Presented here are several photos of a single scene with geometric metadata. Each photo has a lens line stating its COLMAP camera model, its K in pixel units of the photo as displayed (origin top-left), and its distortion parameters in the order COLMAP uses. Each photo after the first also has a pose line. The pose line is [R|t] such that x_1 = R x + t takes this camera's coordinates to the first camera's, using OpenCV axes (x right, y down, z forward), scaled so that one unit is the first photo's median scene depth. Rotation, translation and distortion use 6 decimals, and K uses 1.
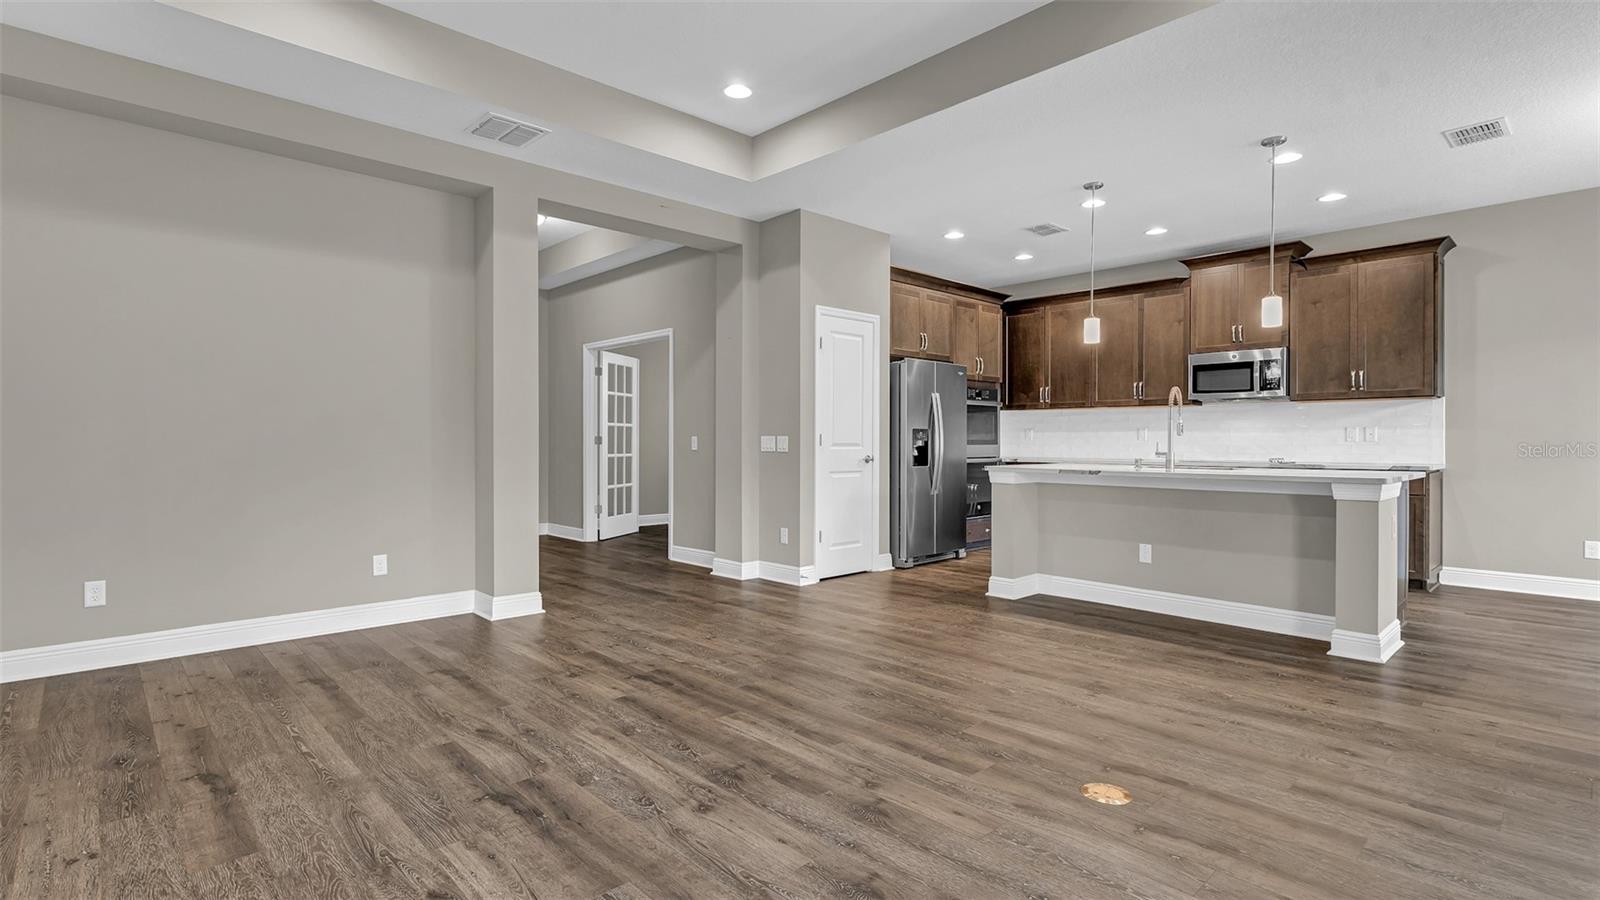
lens RADIAL K [[756.8, 0, 807.5], [0, 756.8, 445.5], [0, 0, 1]] dist [-0.005584, 0.002896]
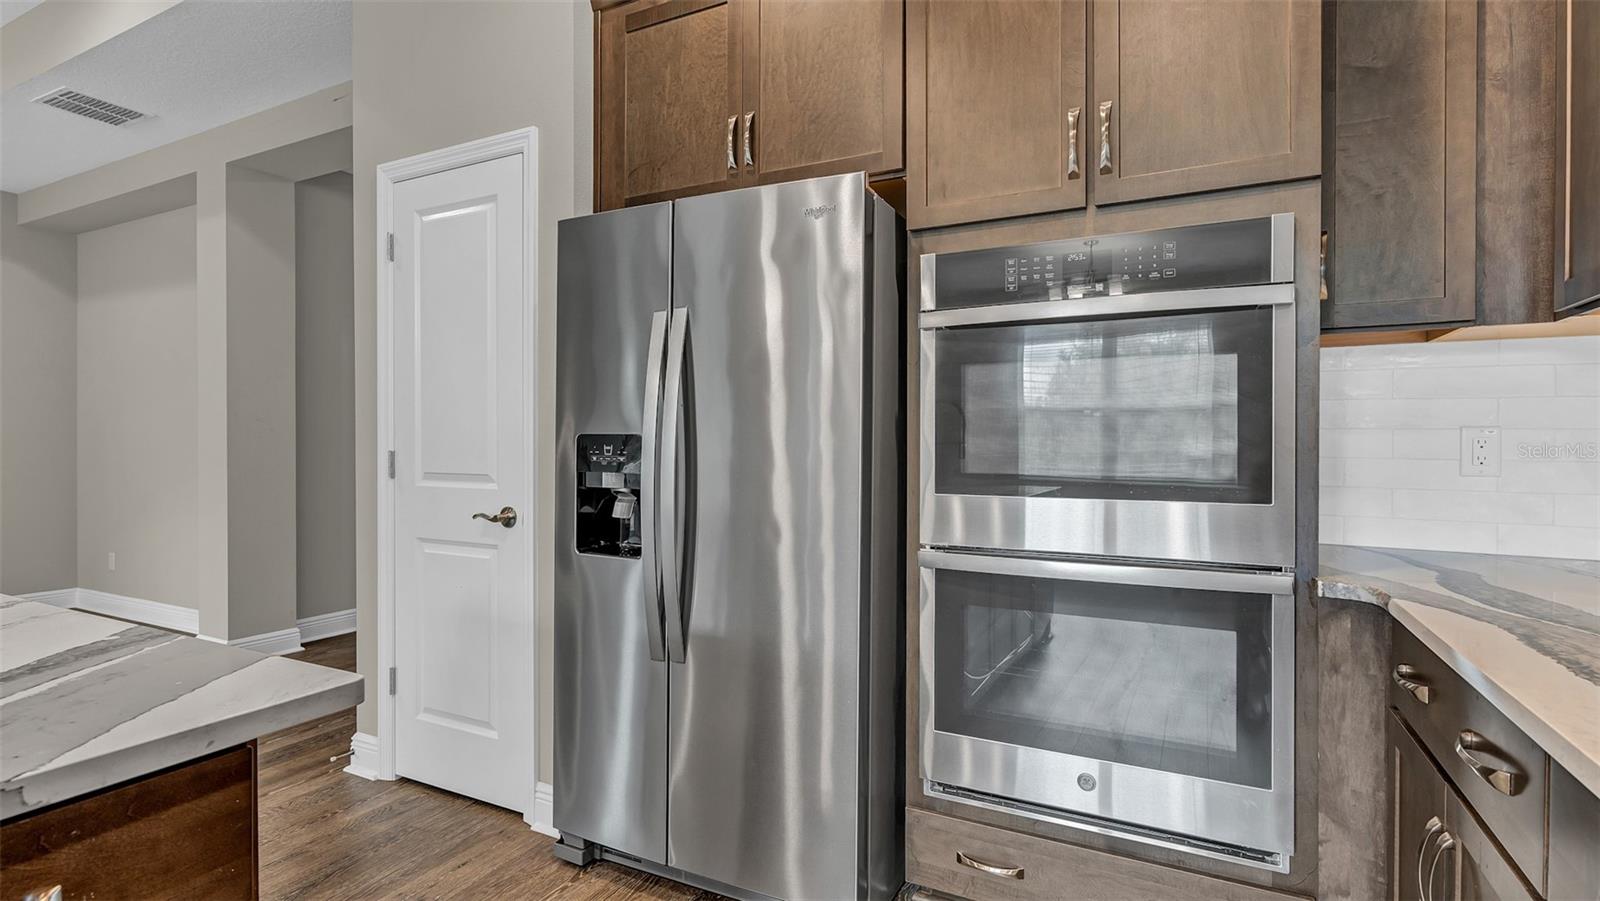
lens RADIAL K [[756.8, 0, 809.8], [0, 756.8, 445.1], [0, 0, 1]] dist [-0.005584, 0.002896]
pose [[0.331248, 0.006249, -0.943523, 0.515634], [-0.004396, 0.999977, 0.005080, -0.021713], [0.943533, 0.002465, 0.331268, 1.076422]]
